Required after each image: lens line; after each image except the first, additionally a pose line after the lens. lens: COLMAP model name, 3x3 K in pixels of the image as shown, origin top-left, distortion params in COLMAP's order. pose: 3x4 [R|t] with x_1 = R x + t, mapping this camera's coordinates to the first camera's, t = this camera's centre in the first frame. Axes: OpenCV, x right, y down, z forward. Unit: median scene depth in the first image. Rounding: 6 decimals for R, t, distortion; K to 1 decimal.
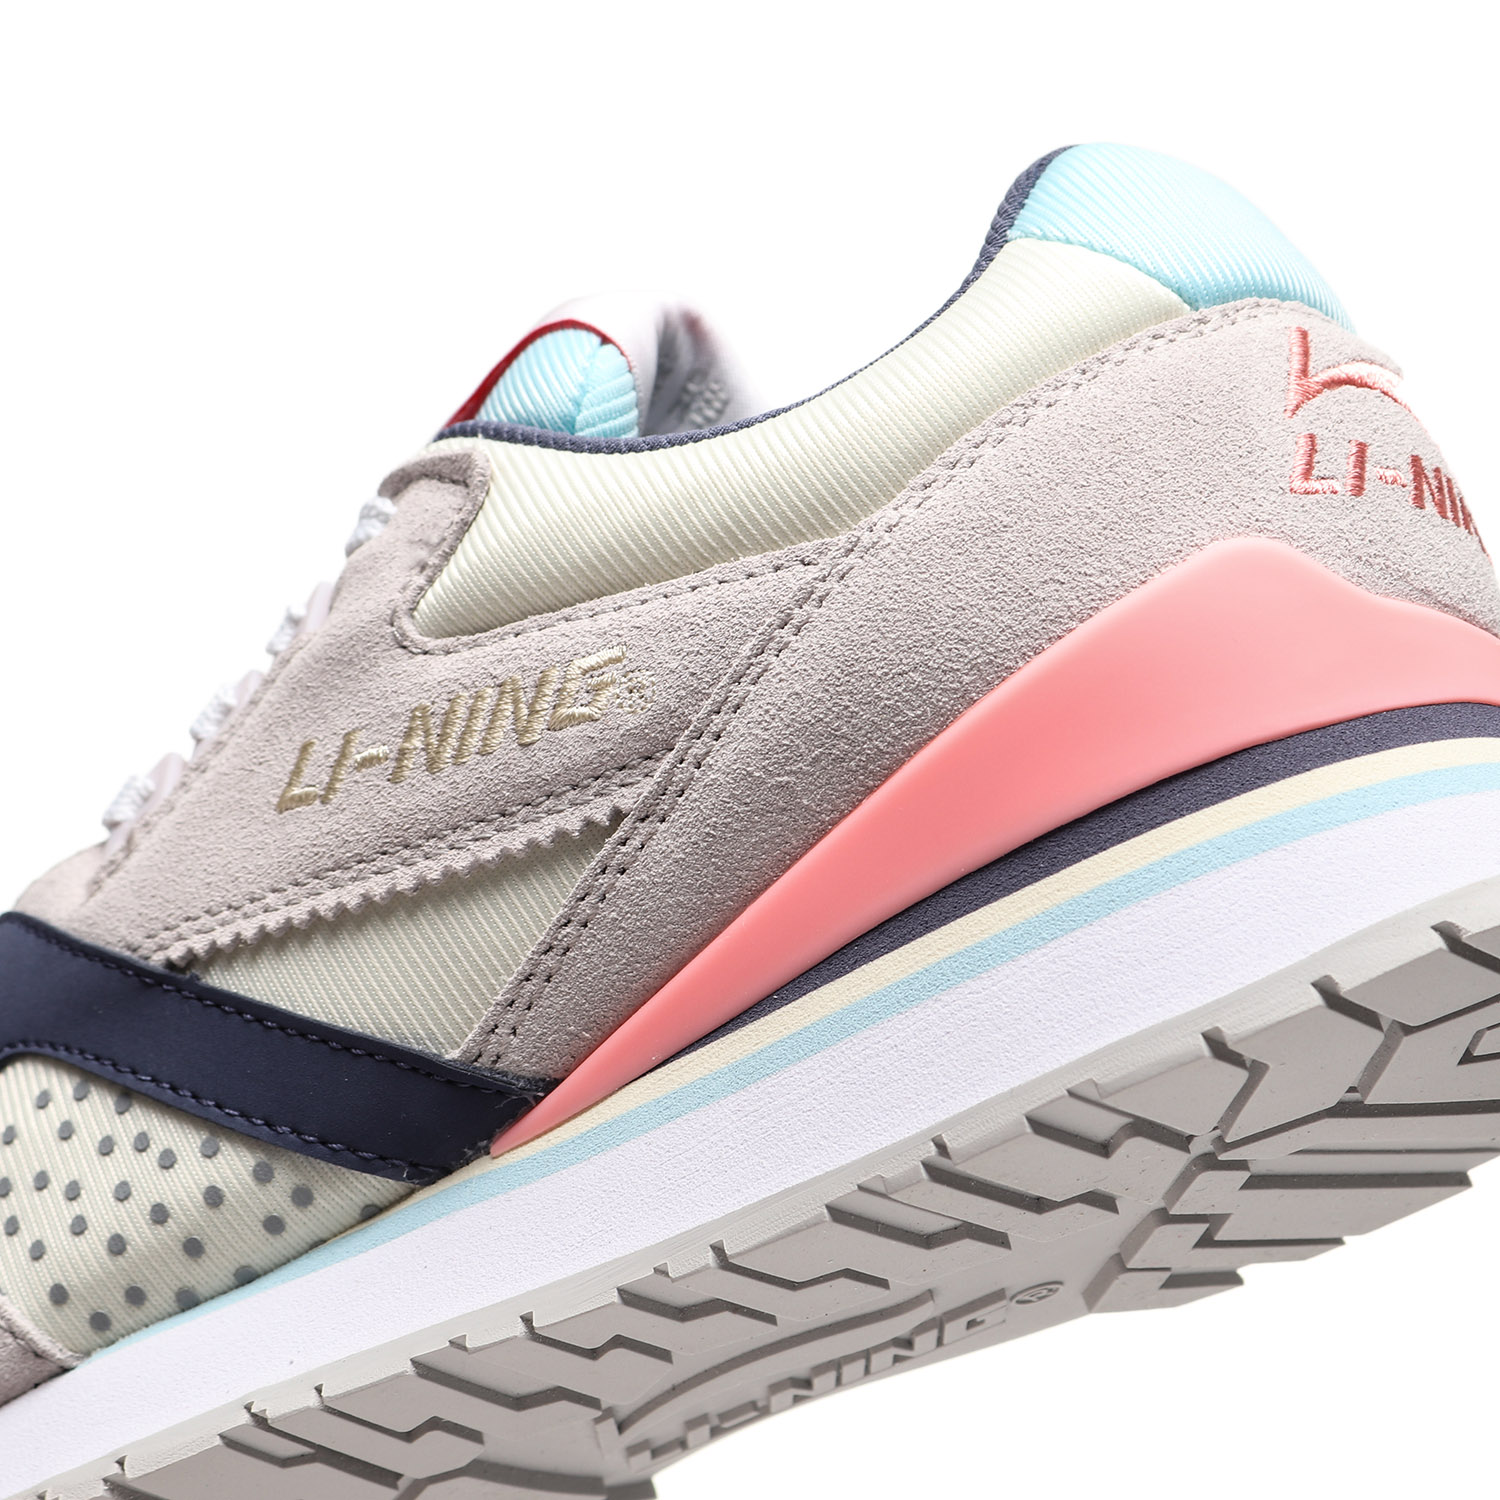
lens RADIAL K [[4998.4, 0, 750.0], [0, 4998.4, 750.0], [0, 0, 1]] dist [-0.004390, 0.417747]
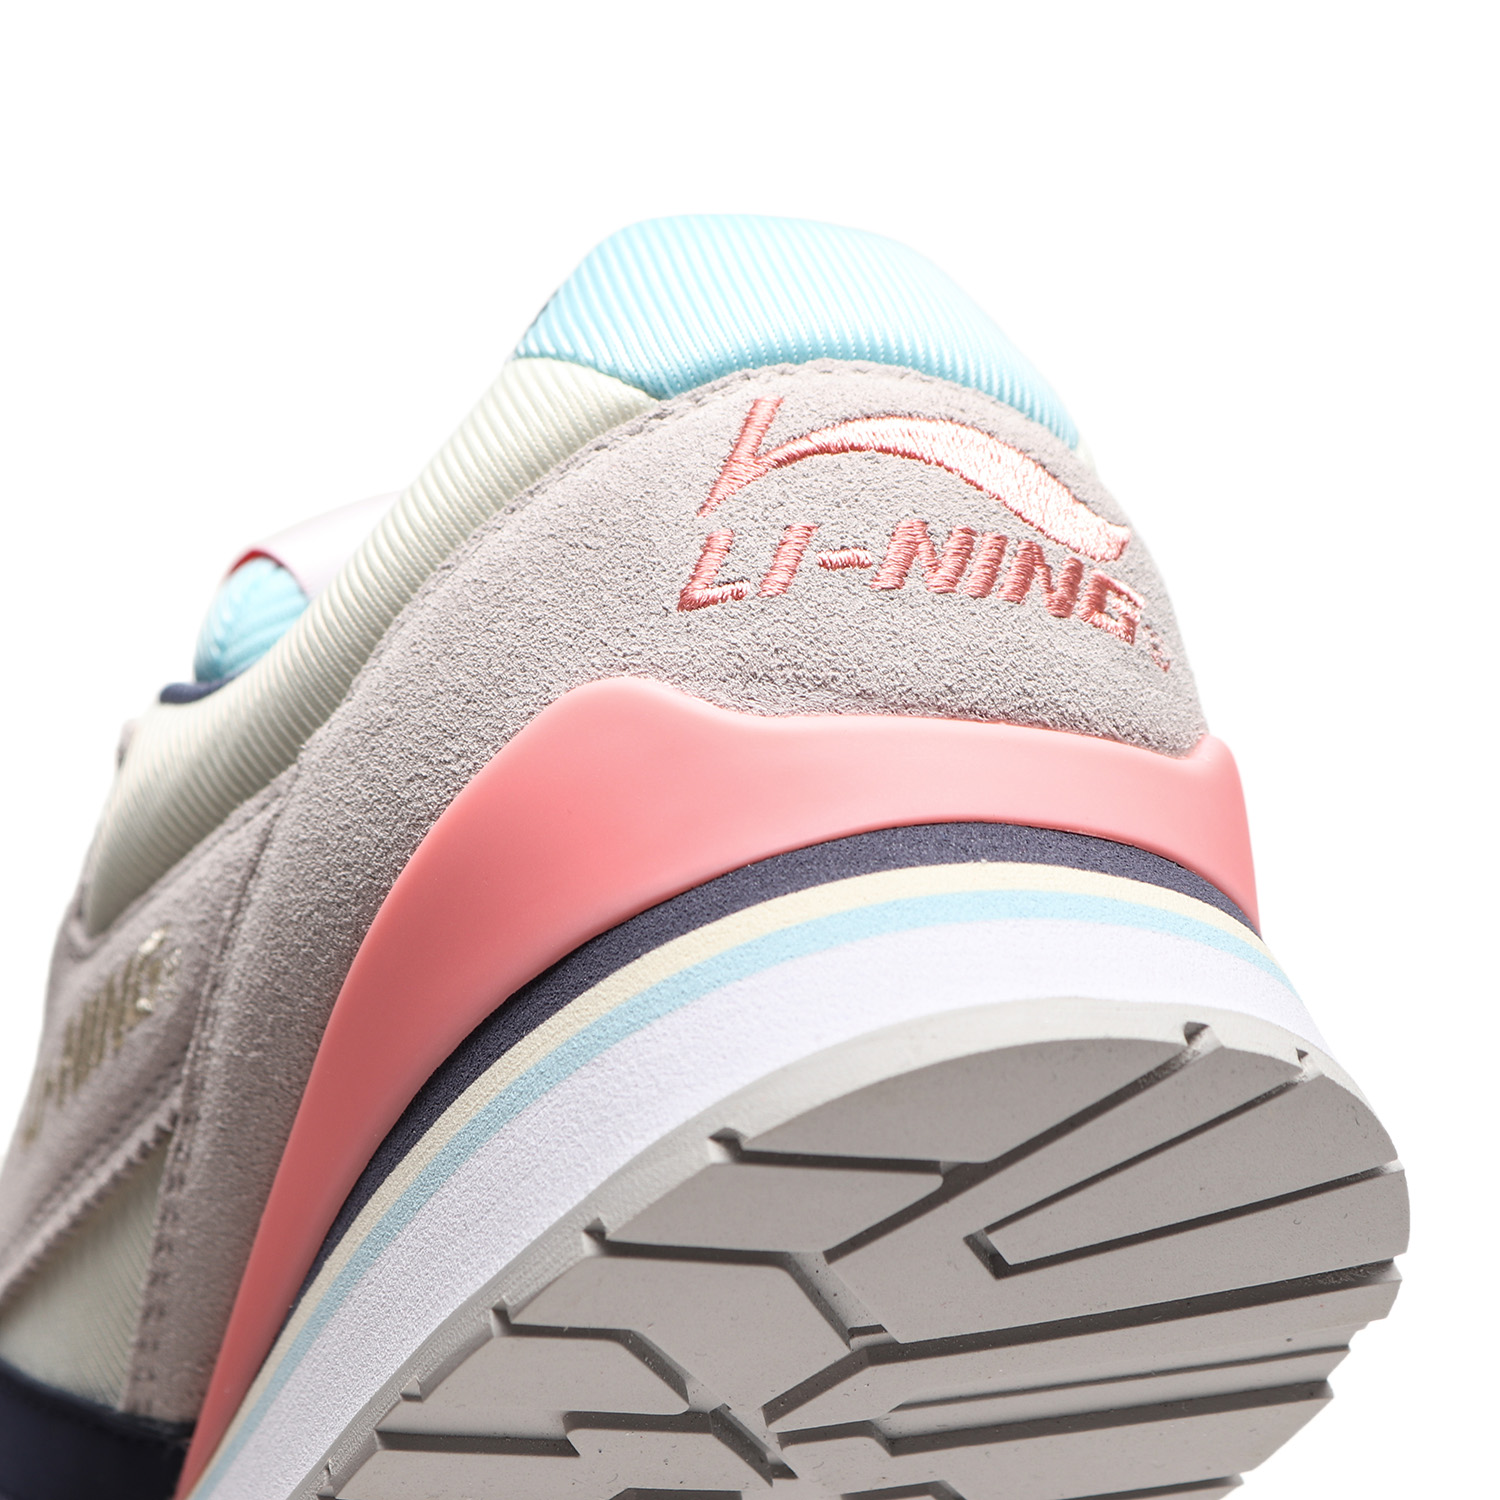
lens RADIAL K [[4998.4, 0, 750.0], [0, 4998.4, 750.0], [0, 0, 1]] dist [-0.004390, 0.417747]
pose [[0.842579, -0.187206, -0.504989, 0.506969], [0.172238, 0.982066, -0.076683, 0.033877], [0.510288, -0.022366, 0.859713, 0.296684]]
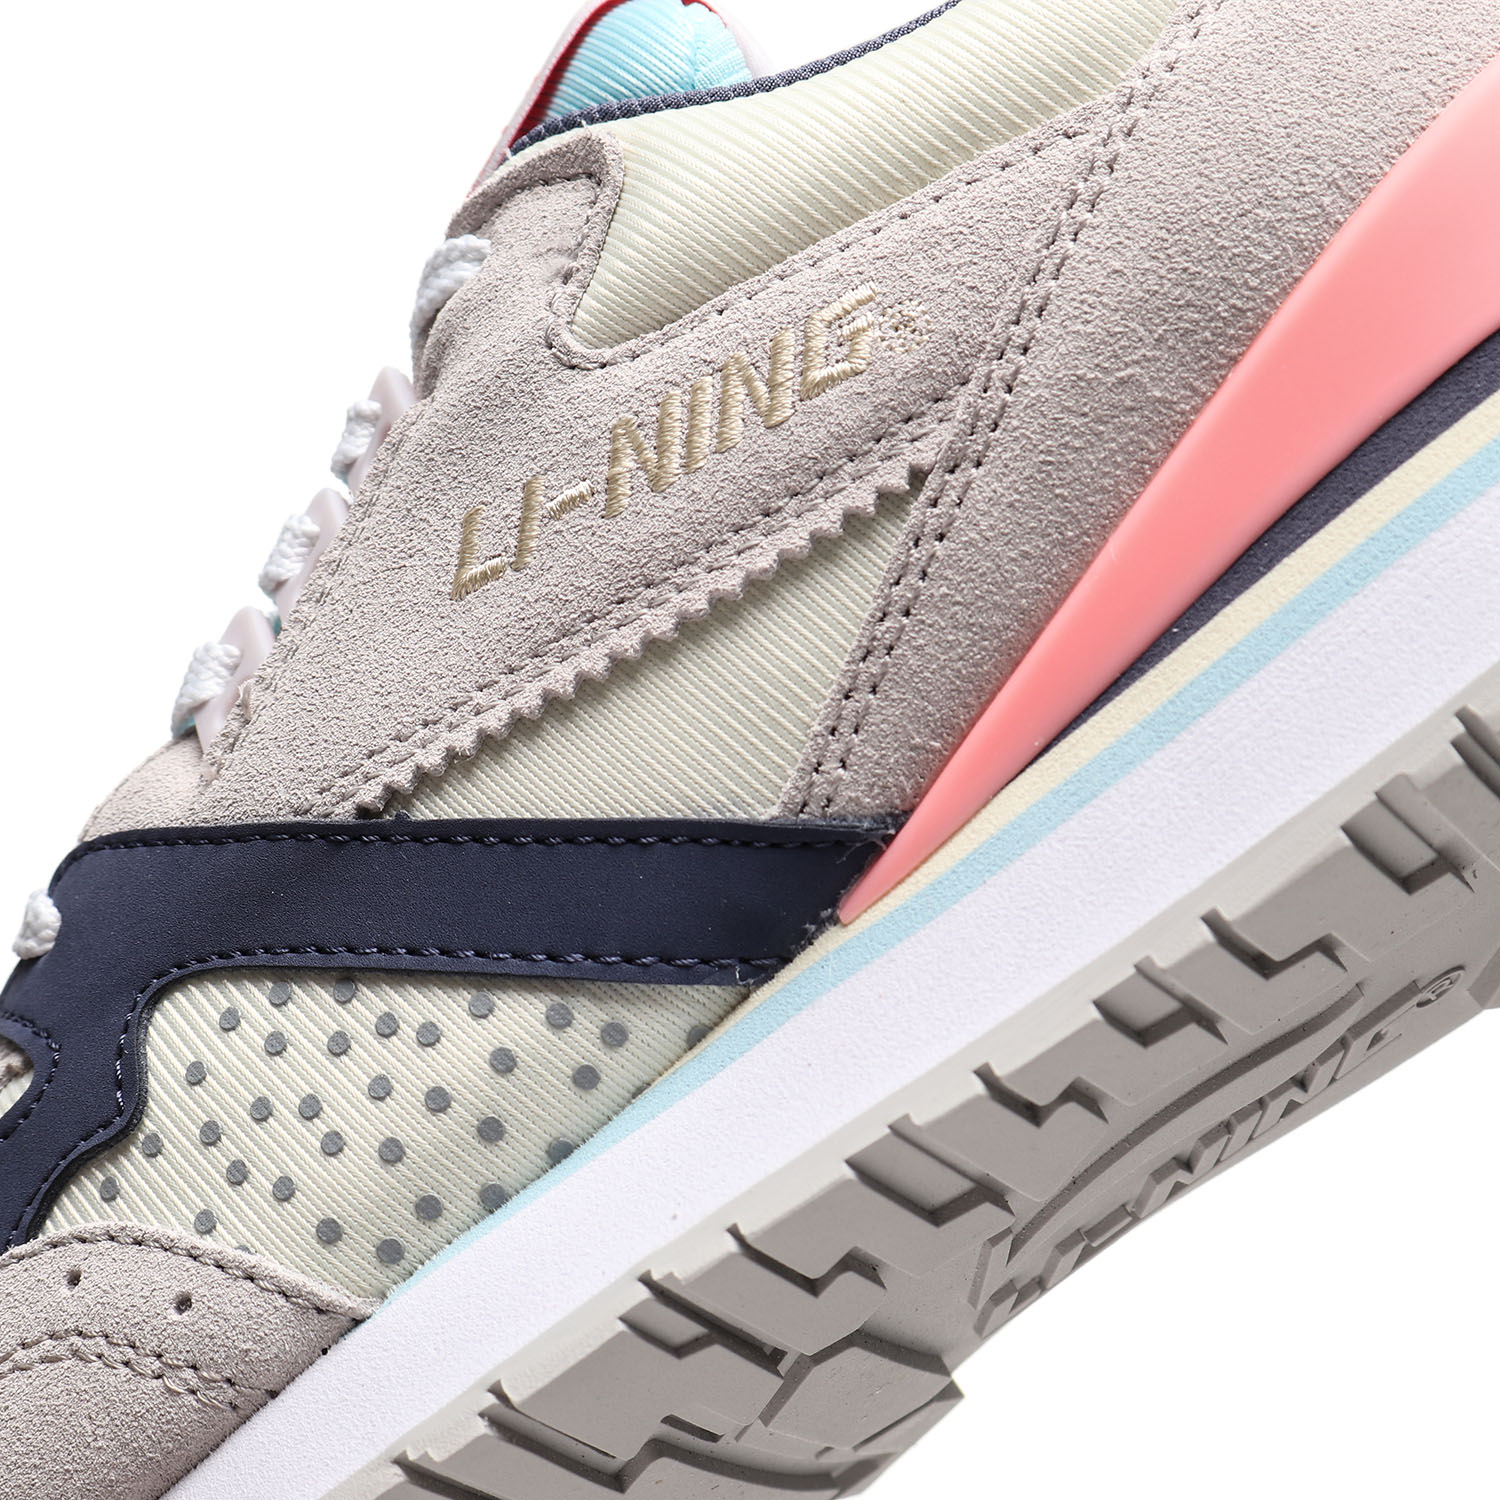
lens RADIAL K [[4998.4, 0, 750.0], [0, 4998.4, 750.0], [0, 0, 1]] dist [-0.004390, 0.417747]
pose [[0.955393, -0.200435, 0.216910, -0.238667], [0.221206, 0.972270, -0.075892, 0.112671], [-0.195683, 0.120488, 0.973237, 0.204357]]
